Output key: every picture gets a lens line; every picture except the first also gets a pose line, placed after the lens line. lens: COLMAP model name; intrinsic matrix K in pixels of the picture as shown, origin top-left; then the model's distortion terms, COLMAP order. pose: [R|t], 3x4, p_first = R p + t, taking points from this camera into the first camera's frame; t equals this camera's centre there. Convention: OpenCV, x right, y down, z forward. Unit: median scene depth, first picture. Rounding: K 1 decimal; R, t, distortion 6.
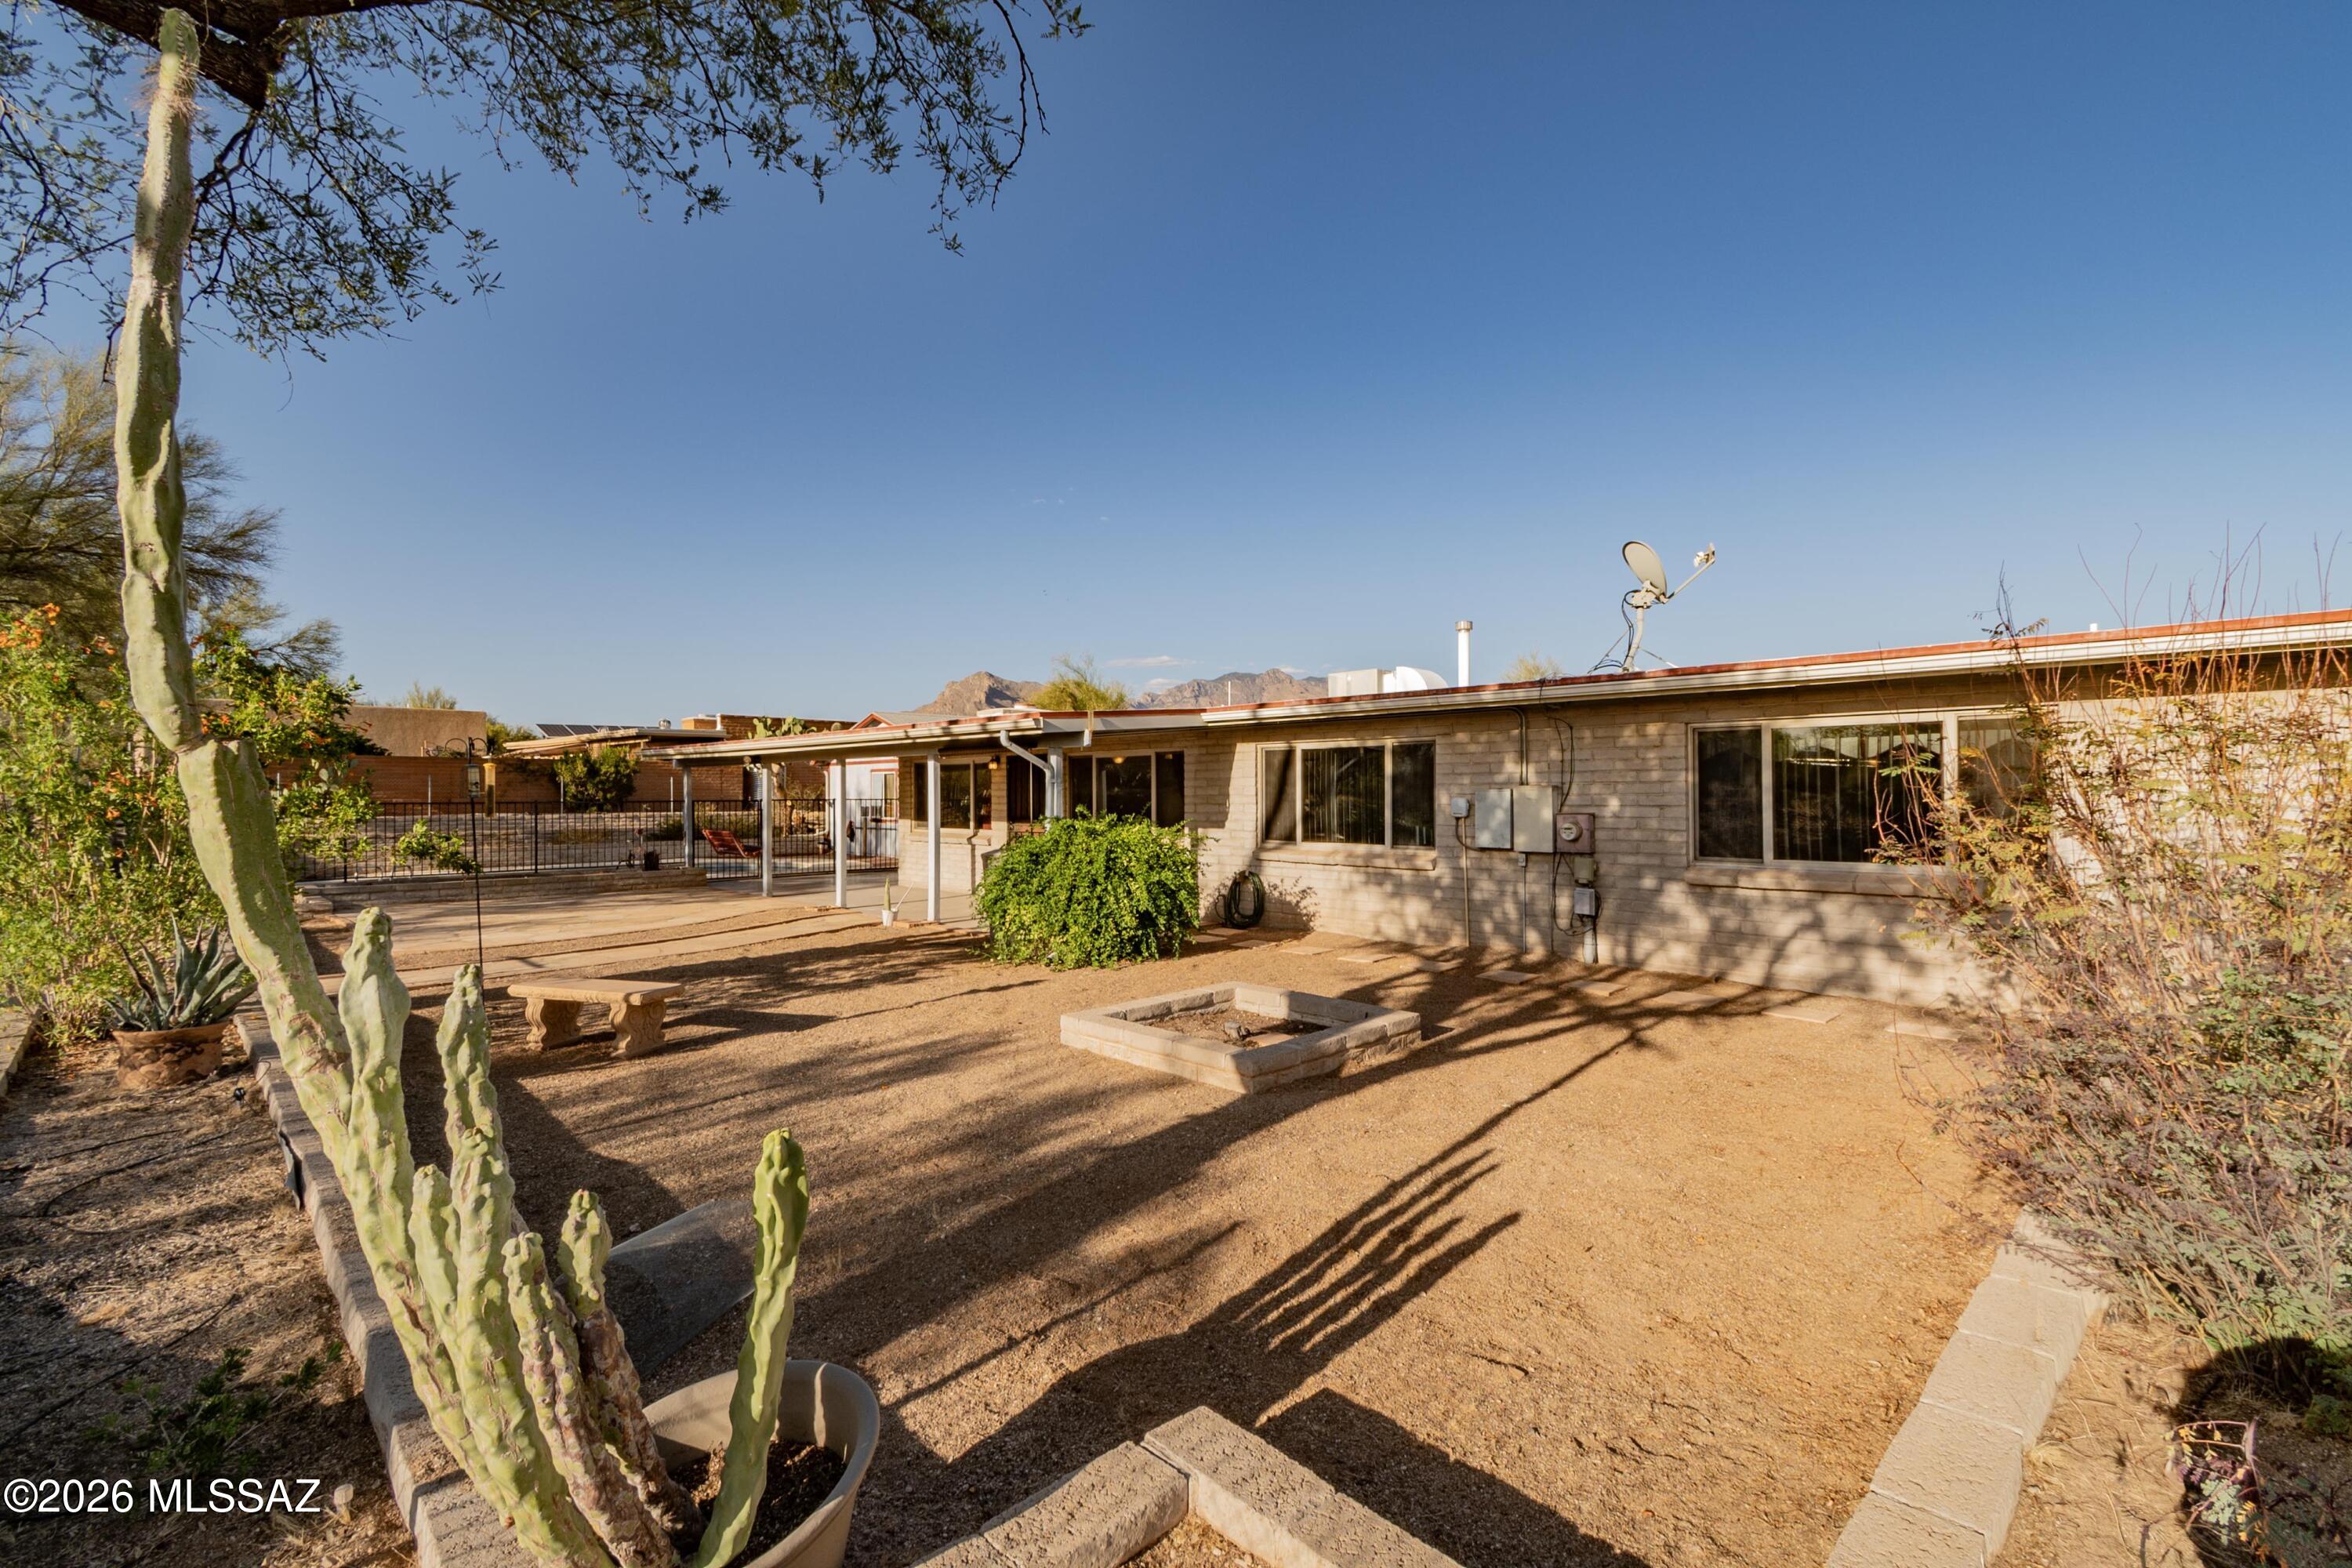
lens RADIAL K [[1044.8, 0, 1180.7], [0, 1044.8, 786.8], [0, 0, 1]] dist [-0.000065, -0.000215]
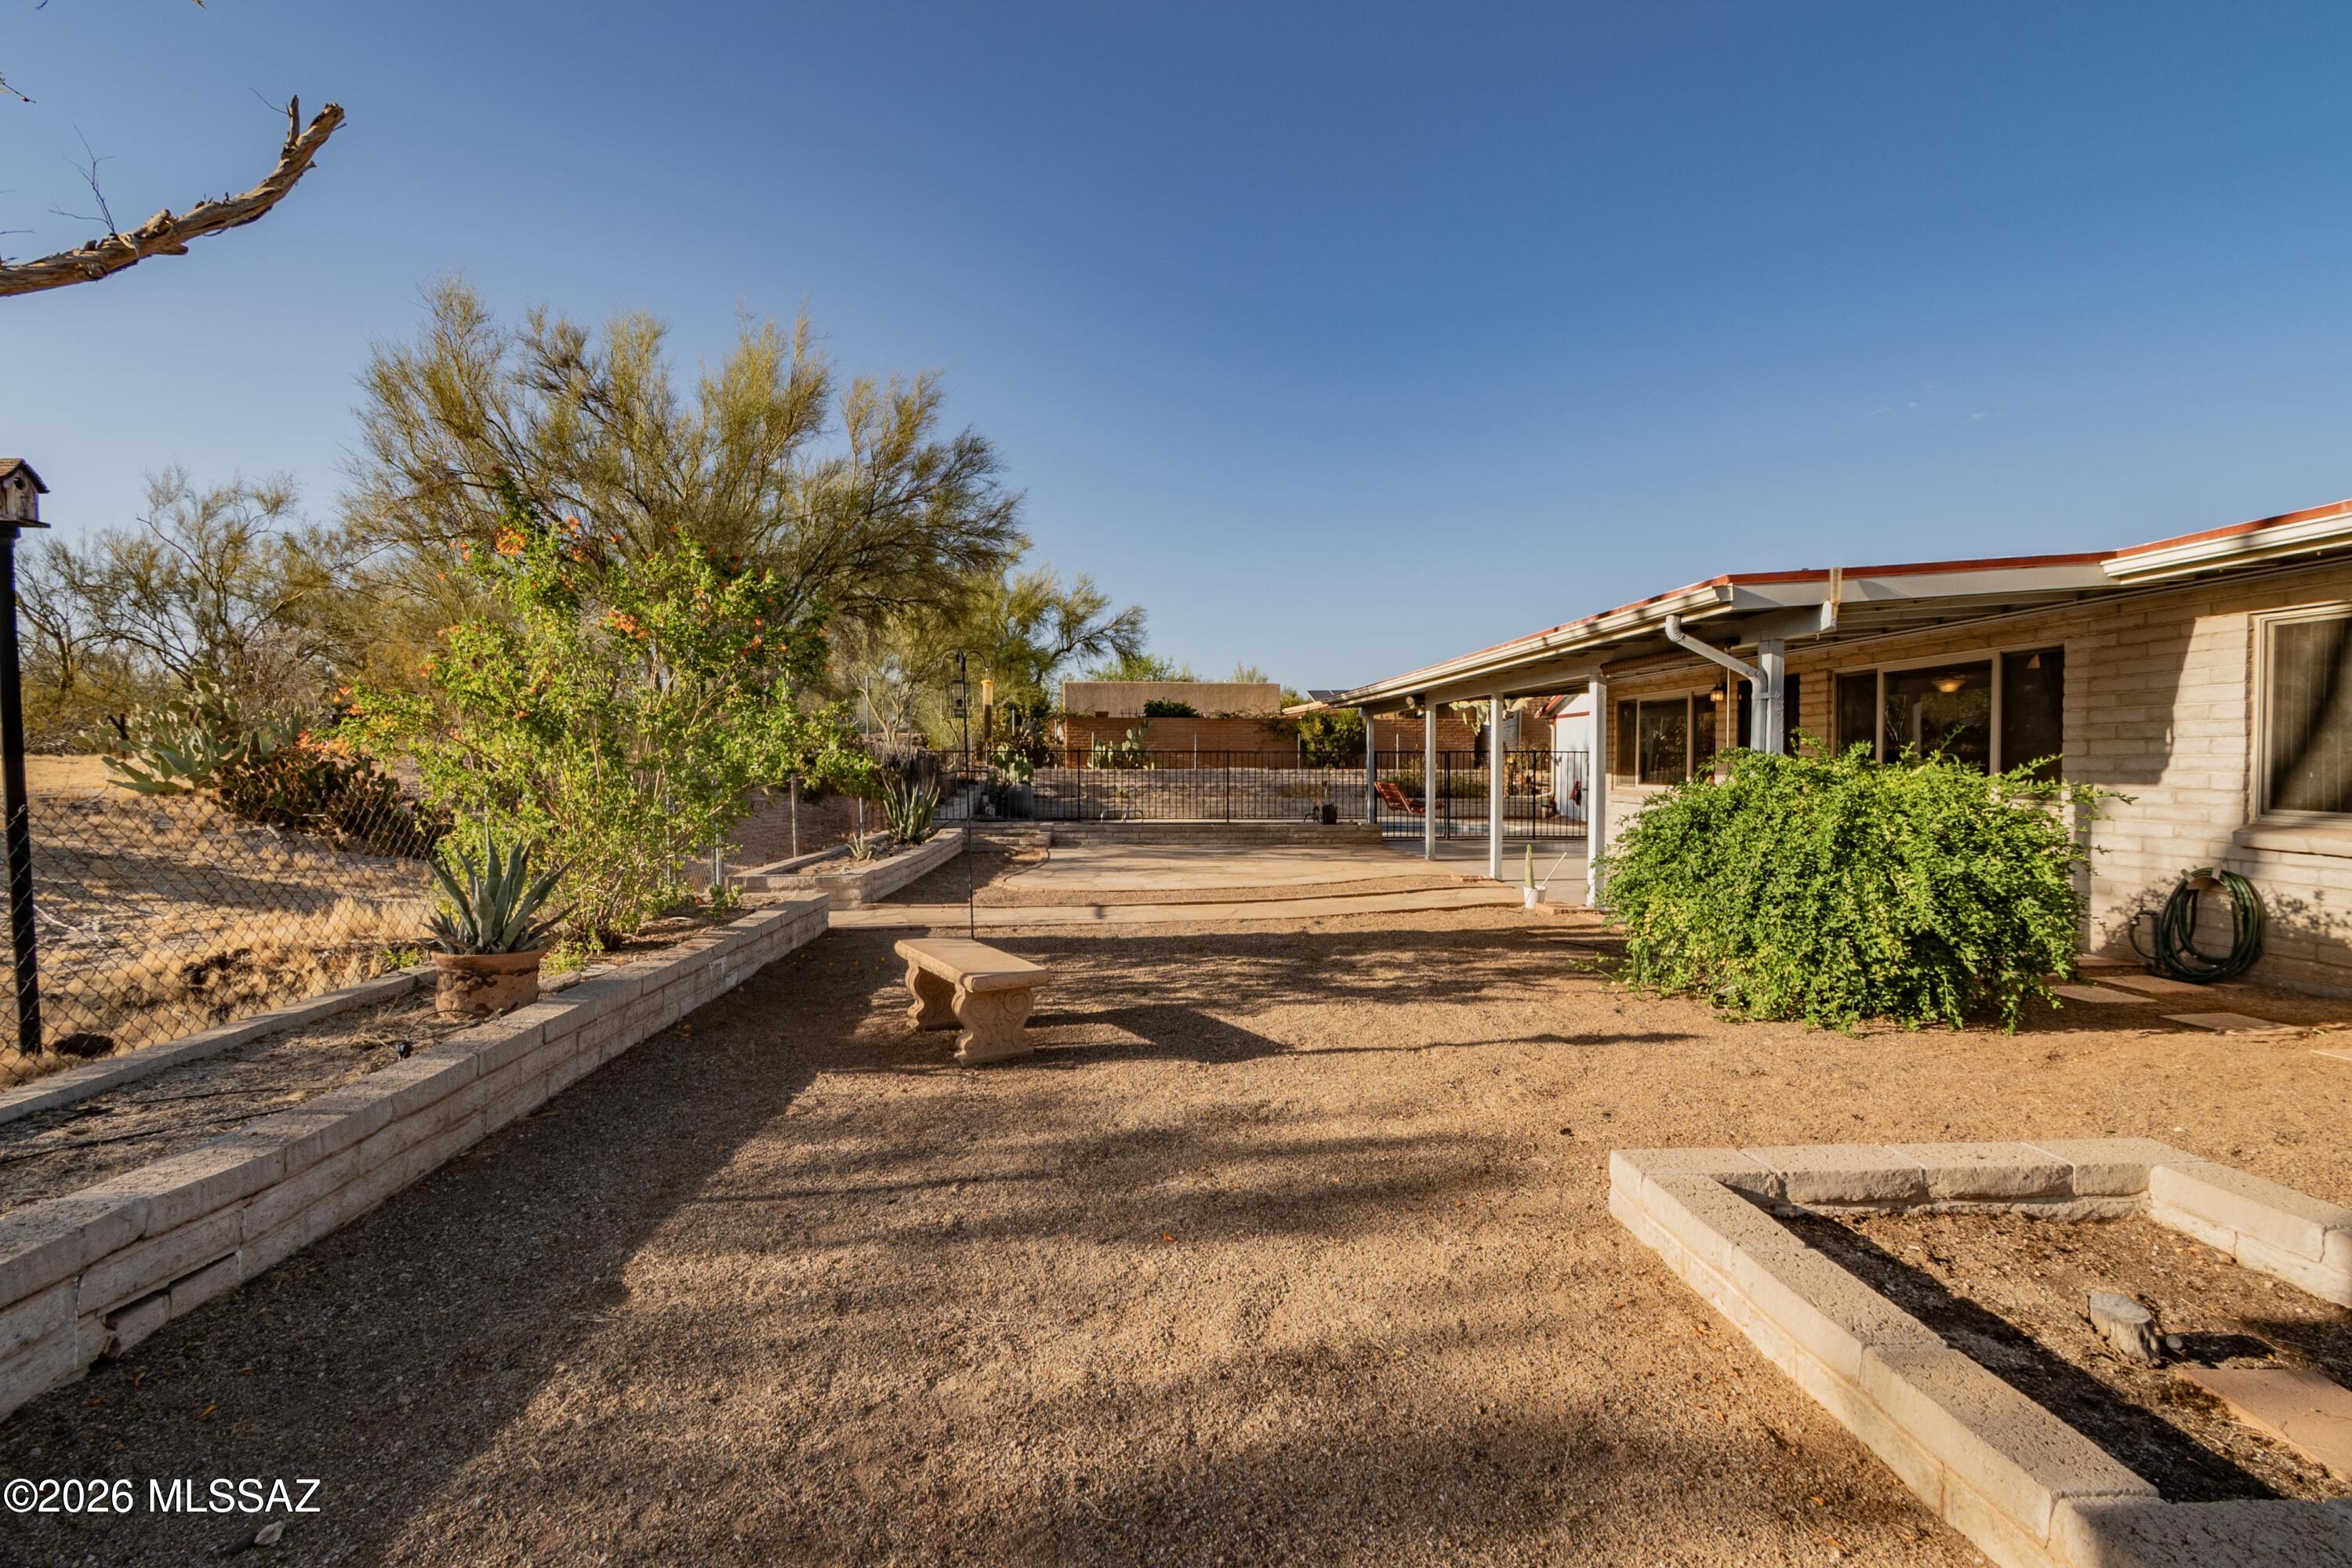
lens RADIAL K [[1044.8, 0, 1174.0], [0, 1044.8, 789.3], [0, 0, 1]] dist [-0.000065, -0.000215]
pose [[0.747281, 0.021439, -0.664162, 0.025610], [0.000199, 0.999472, 0.032487, 0.030399], [0.664508, -0.024408, 0.746883, 0.345868]]
